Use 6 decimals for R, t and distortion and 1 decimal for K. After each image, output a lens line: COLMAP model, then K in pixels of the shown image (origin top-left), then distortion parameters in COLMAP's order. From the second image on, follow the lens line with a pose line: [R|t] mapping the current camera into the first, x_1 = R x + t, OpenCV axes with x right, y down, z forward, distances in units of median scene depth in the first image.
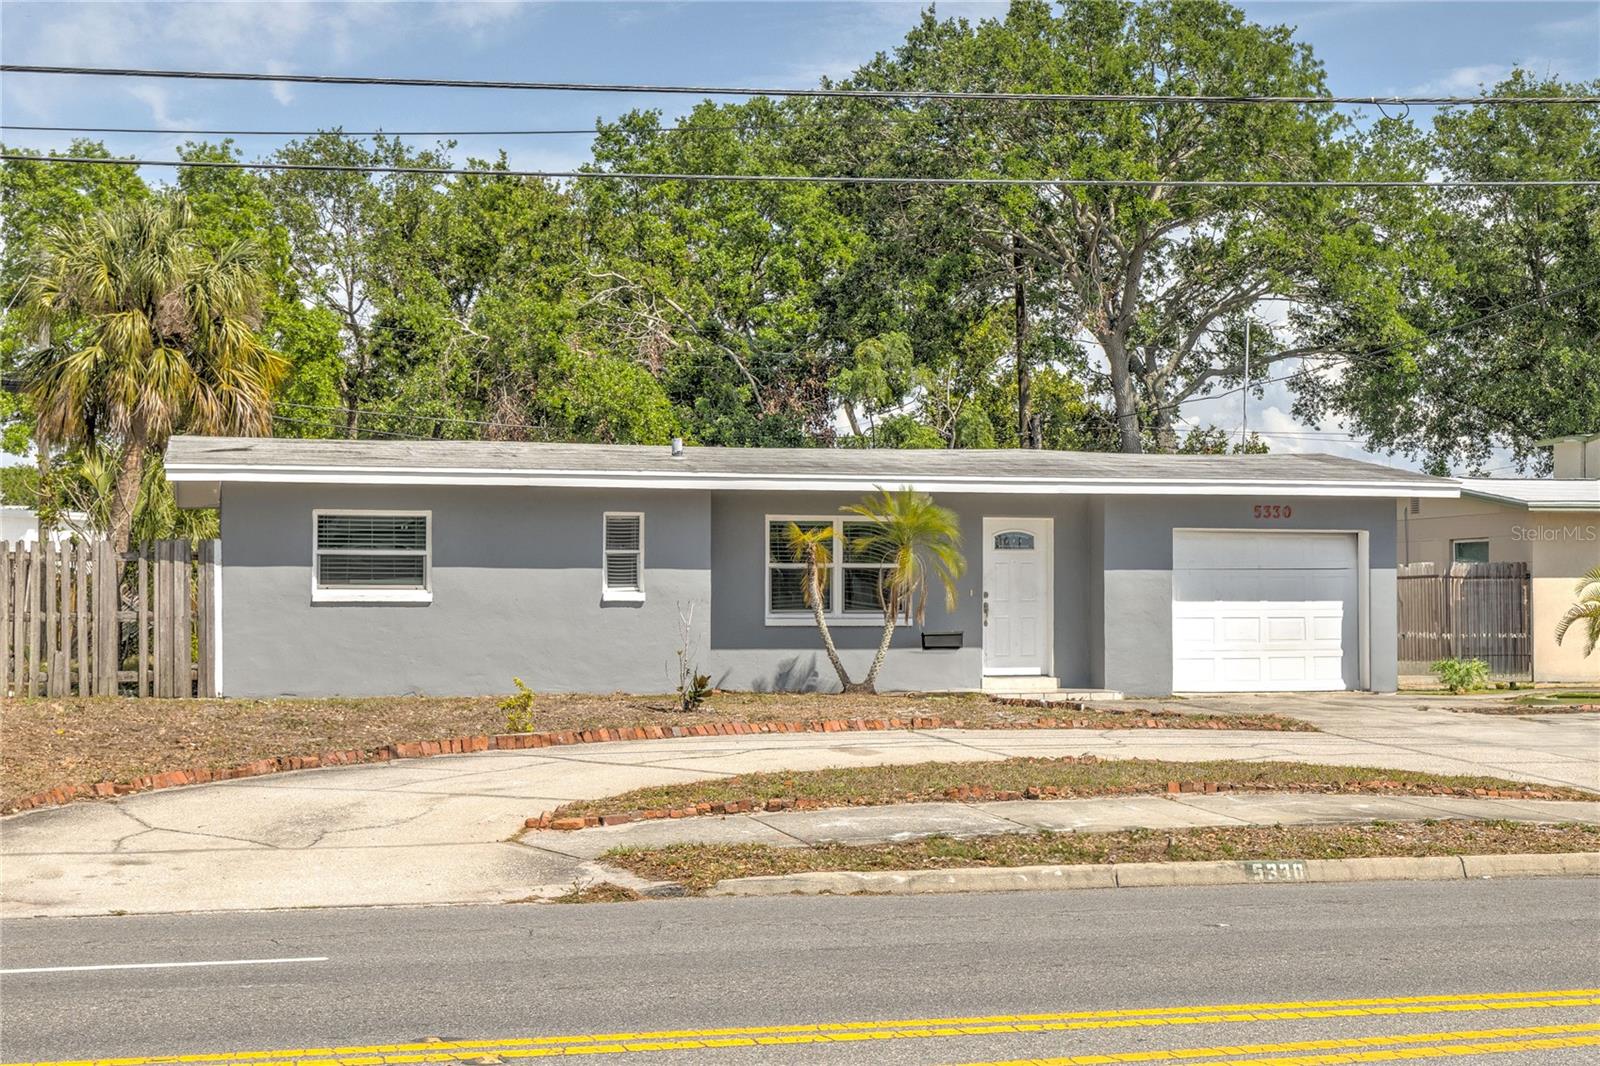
lens RADIAL K [[3151.9, 0, 800.0], [0, 3151.9, 533.0], [0, 0, 1]] dist [0.017354, 0.130253]
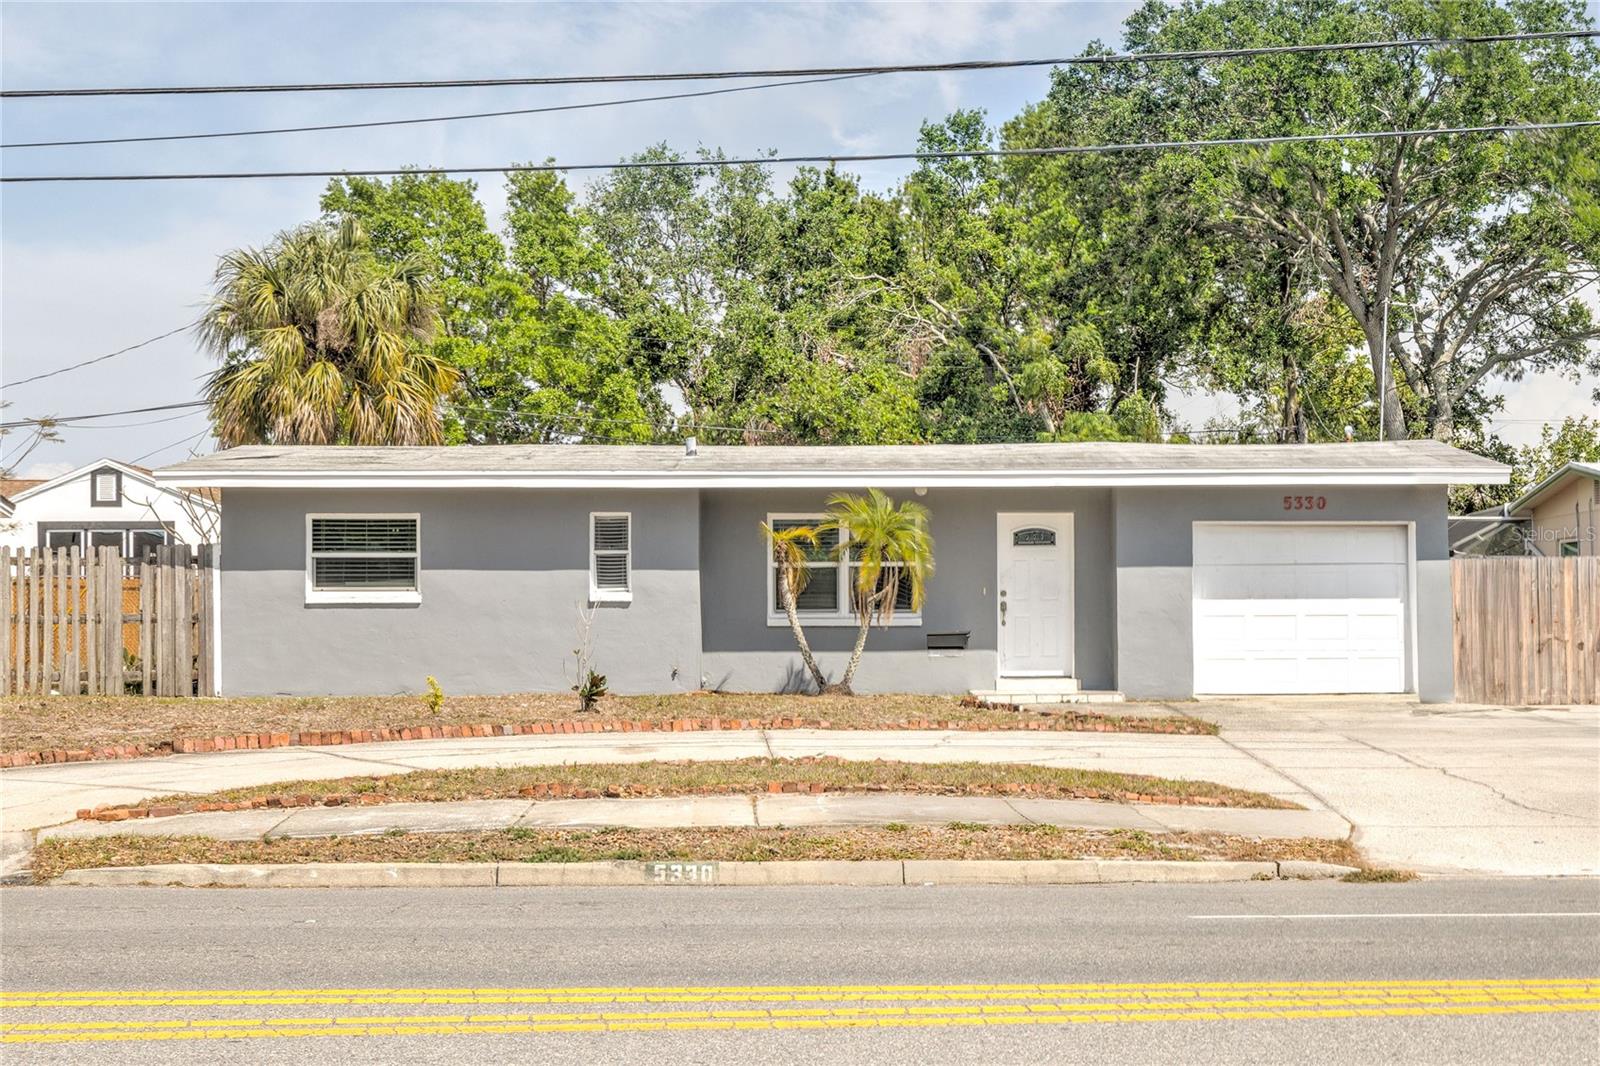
lens RADIAL K [[3151.9, 0, 800.0], [0, 3151.9, 533.0], [0, 0, 1]] dist [0.017354, 0.130253]
pose [[0.956294, -0.012280, -0.292149, 0.292017], [0.010875, 0.999920, -0.006434, 0.006944], [0.292205, 0.002976, 0.956351, 0.062124]]
